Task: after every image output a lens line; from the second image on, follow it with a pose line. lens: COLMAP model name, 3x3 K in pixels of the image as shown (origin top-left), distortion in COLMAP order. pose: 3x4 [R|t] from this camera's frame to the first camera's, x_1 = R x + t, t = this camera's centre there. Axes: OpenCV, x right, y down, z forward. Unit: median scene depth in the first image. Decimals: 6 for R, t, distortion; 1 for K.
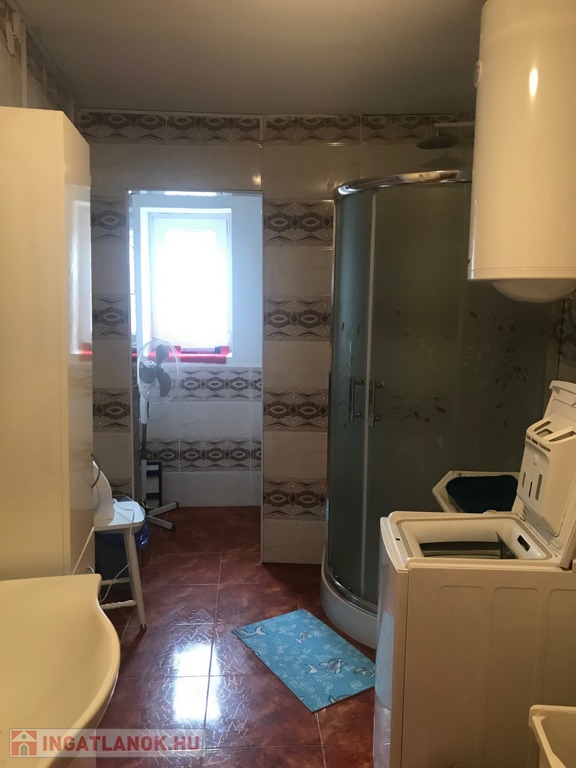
lens RADIAL K [[637.2, 0, 286.6], [0, 637.2, 373.0], [0, 0, 1]] dist [0.045812, -0.040554]
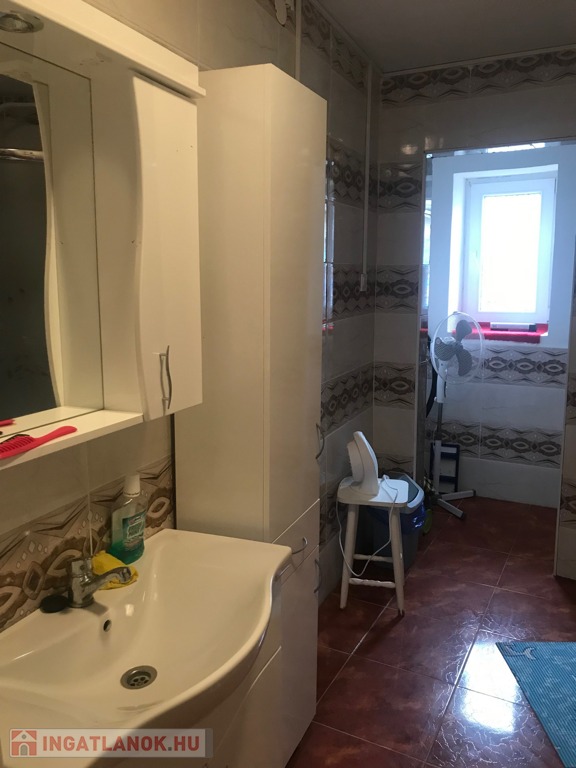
lens RADIAL K [[637.2, 0, 286.6], [0, 637.2, 373.0], [0, 0, 1]] dist [0.045812, -0.040554]
pose [[0.854225, 0.065304, -0.515786, 0.075870], [-0.049092, 0.997779, 0.045026, 0.003545], [0.517581, -0.013142, 0.855534, 0.073572]]
